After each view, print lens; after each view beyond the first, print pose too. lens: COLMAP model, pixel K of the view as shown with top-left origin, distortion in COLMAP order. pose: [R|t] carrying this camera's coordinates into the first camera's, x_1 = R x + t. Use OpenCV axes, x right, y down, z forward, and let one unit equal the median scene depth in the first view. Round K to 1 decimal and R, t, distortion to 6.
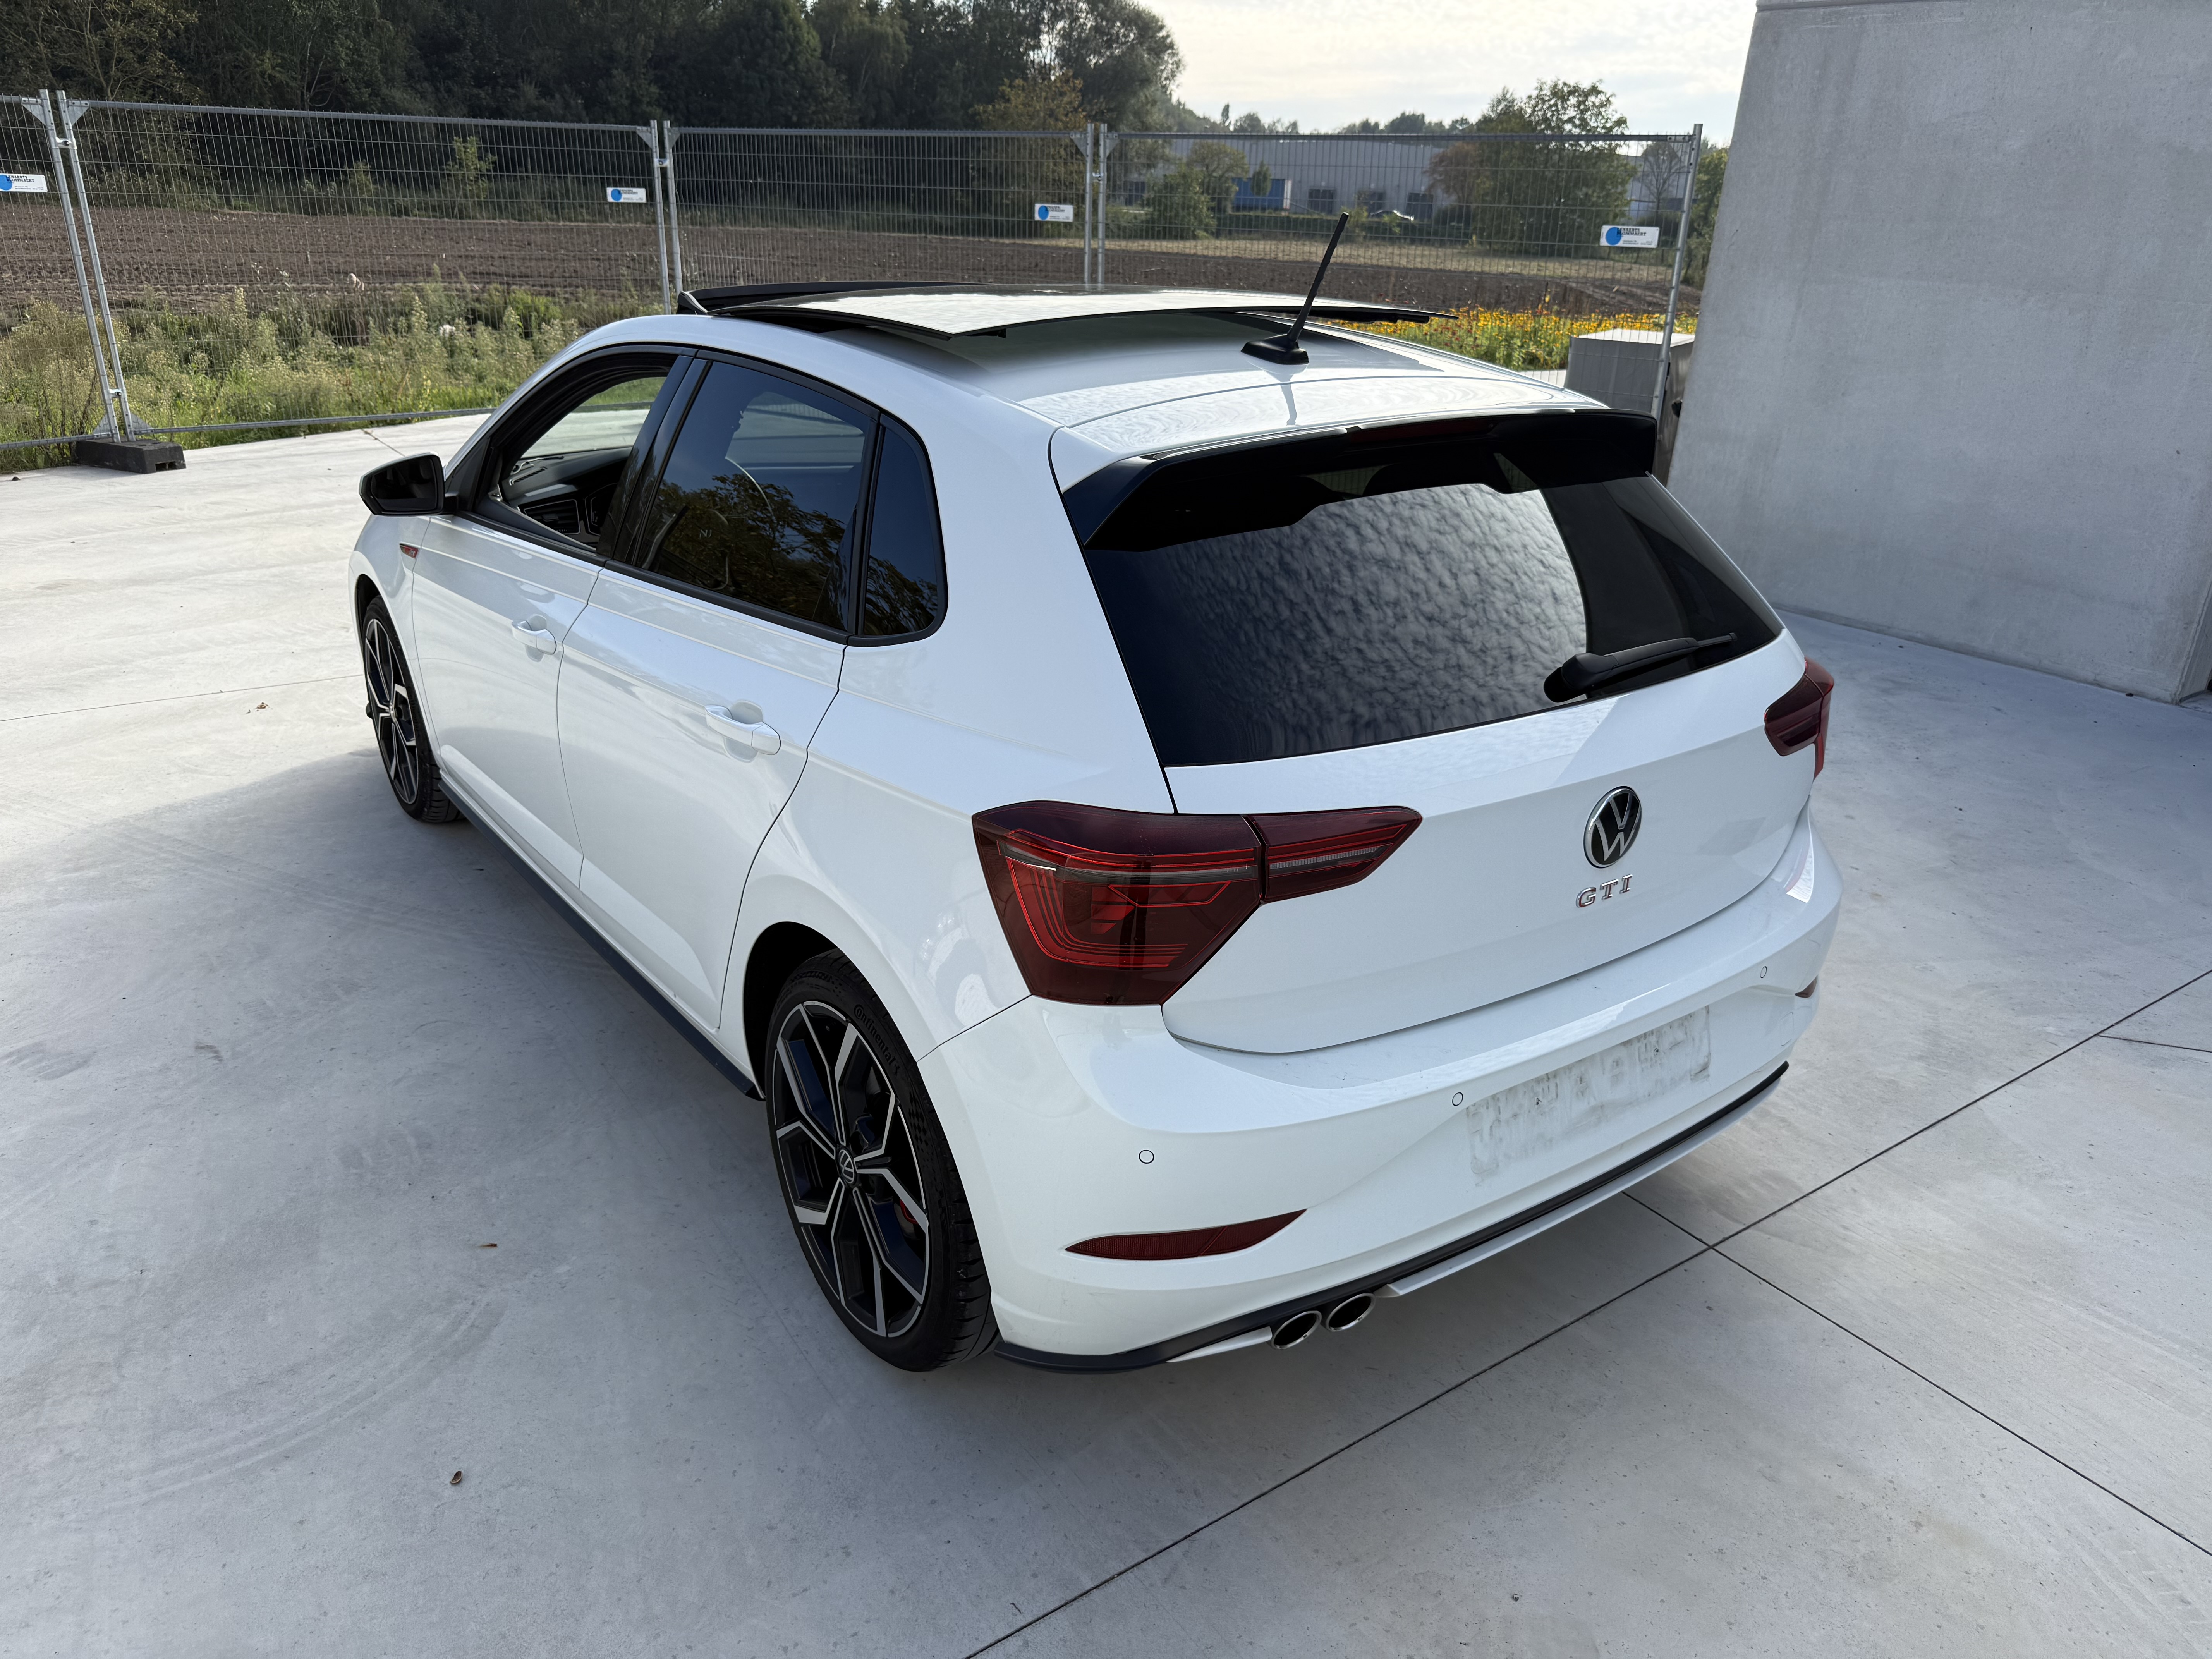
lens RADIAL K [[1573.4, 0, 1096.4], [0, 1573.4, 818.1], [0, 0, 1]] dist [-0.008125, -0.002439]
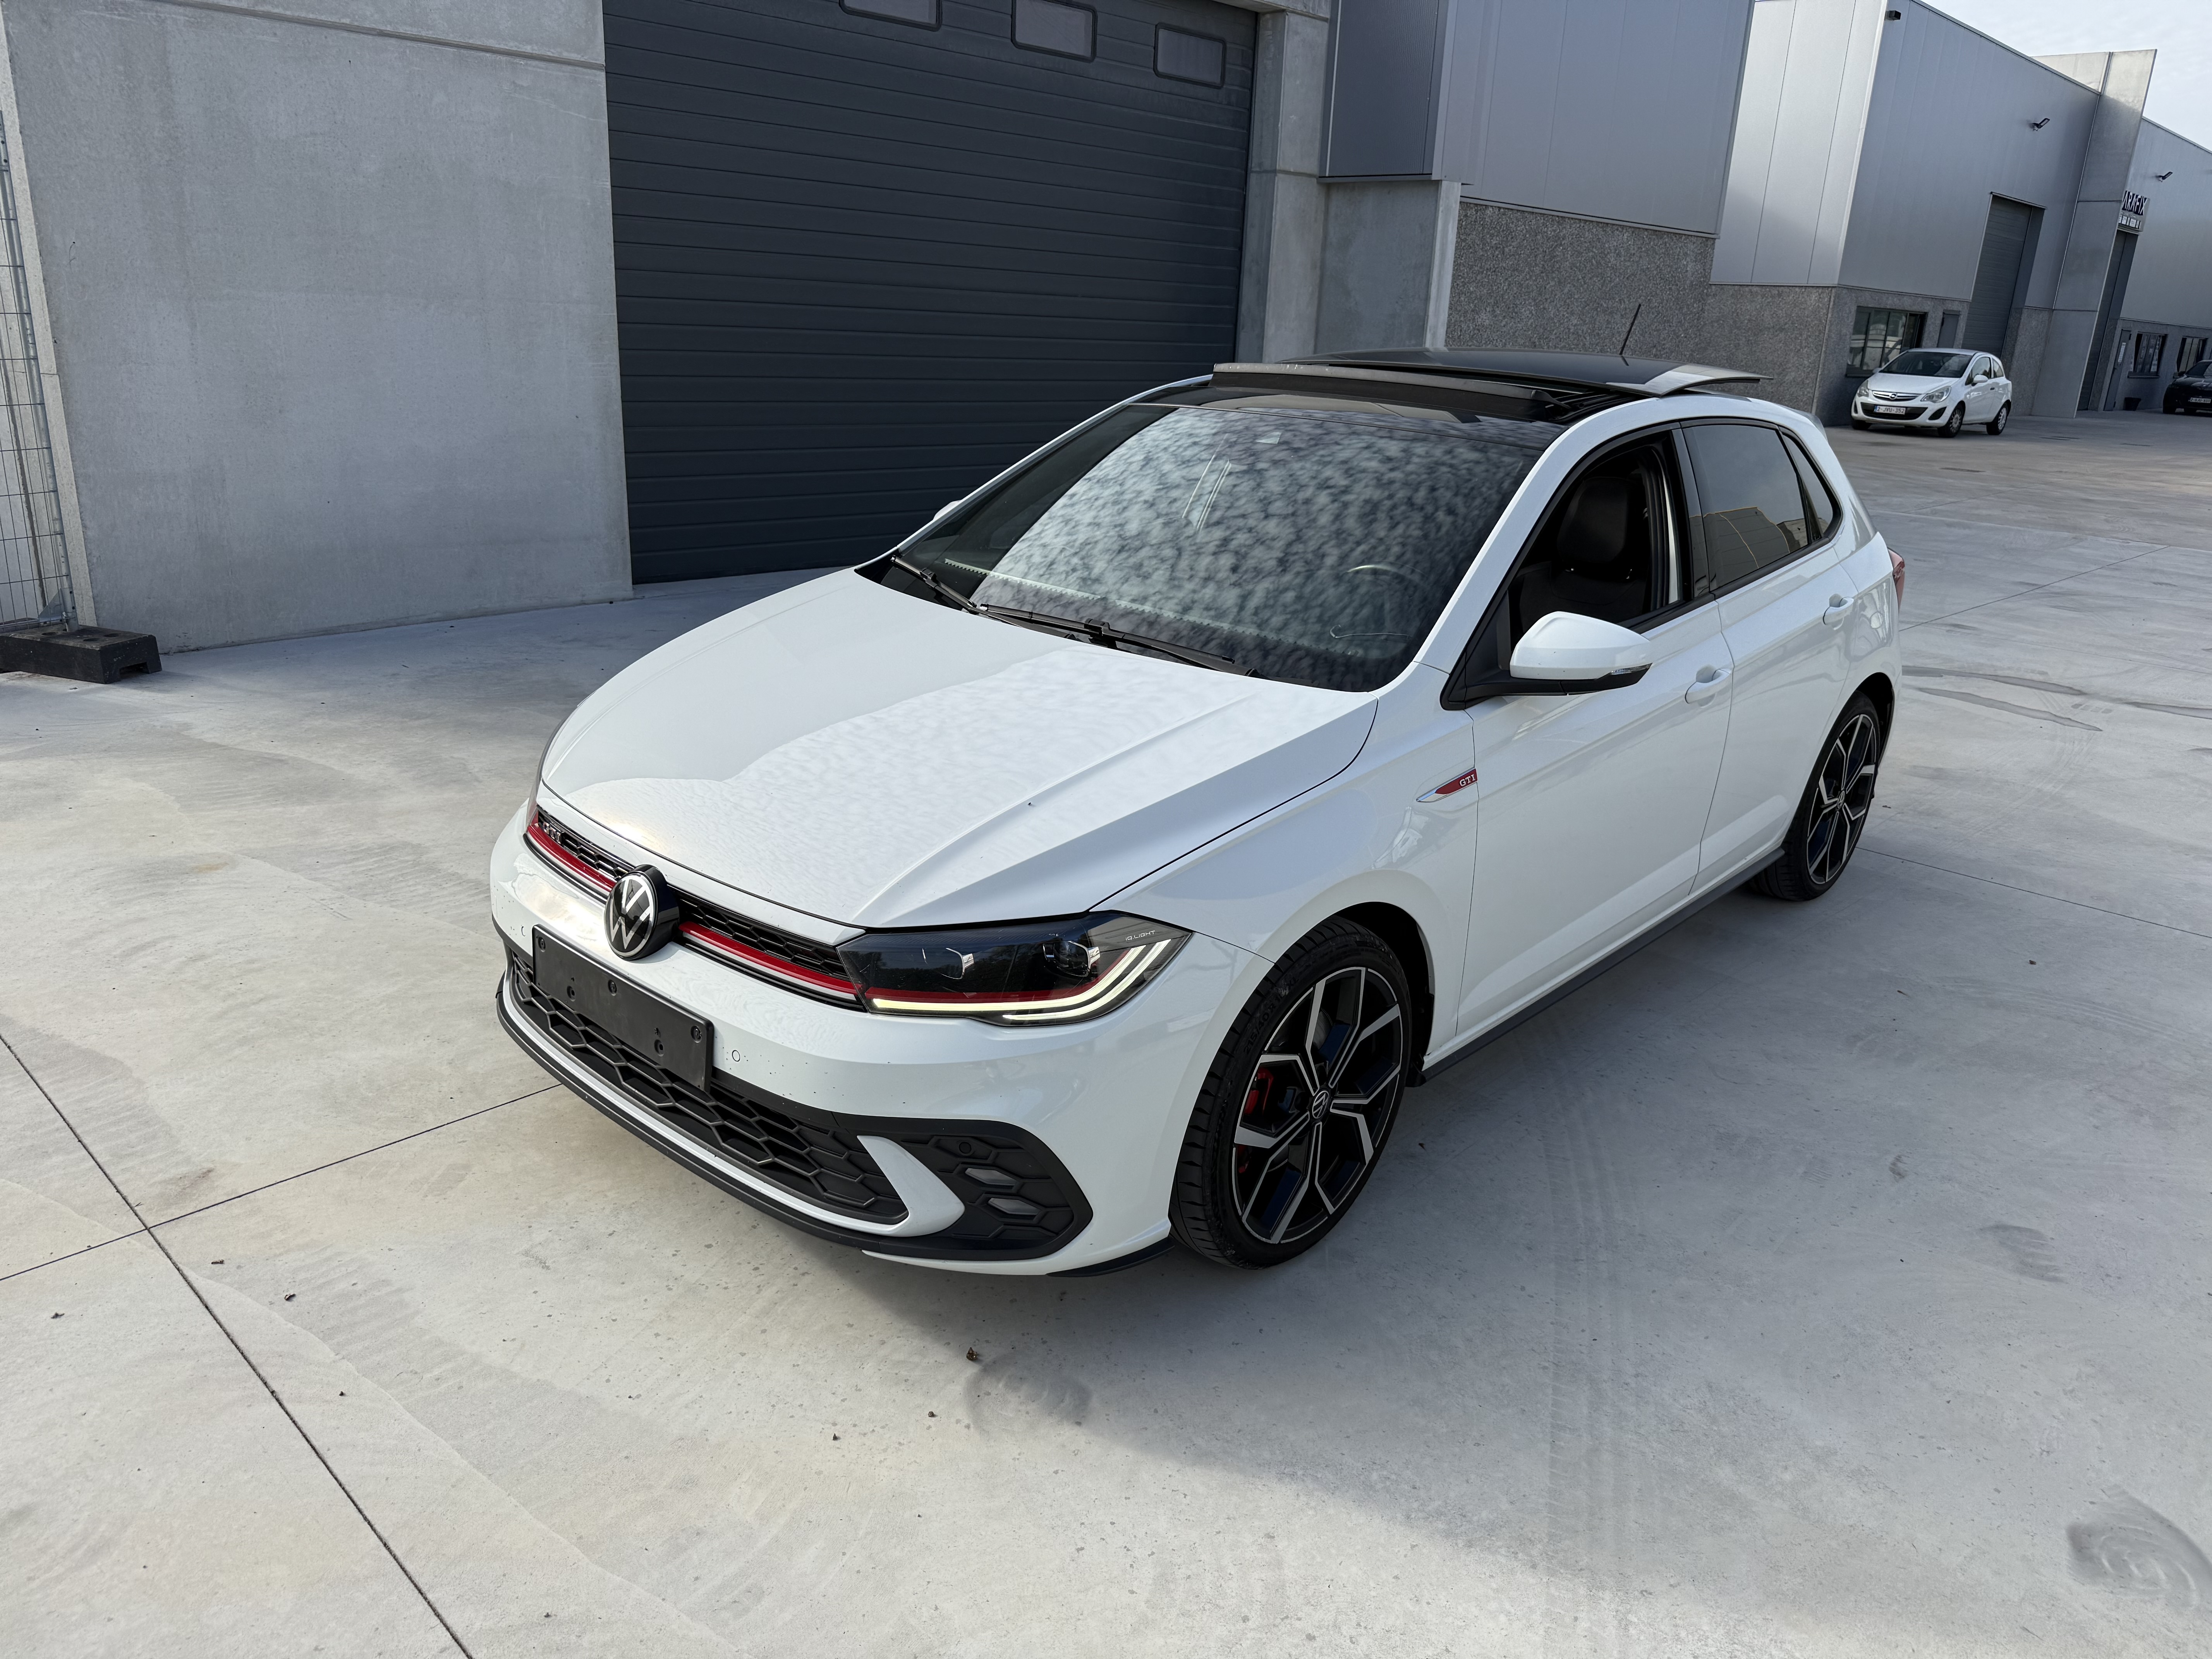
lens RADIAL K [[1573.4, 0, 1096.4], [0, 1573.4, 818.1], [0, 0, 1]] dist [-0.008125, -0.002439]
pose [[-0.188694, -0.351693, 0.916900, -0.666267], [0.311554, 0.864001, 0.395519, -0.307323], [-0.931305, 0.360297, -0.053460, 0.736287]]
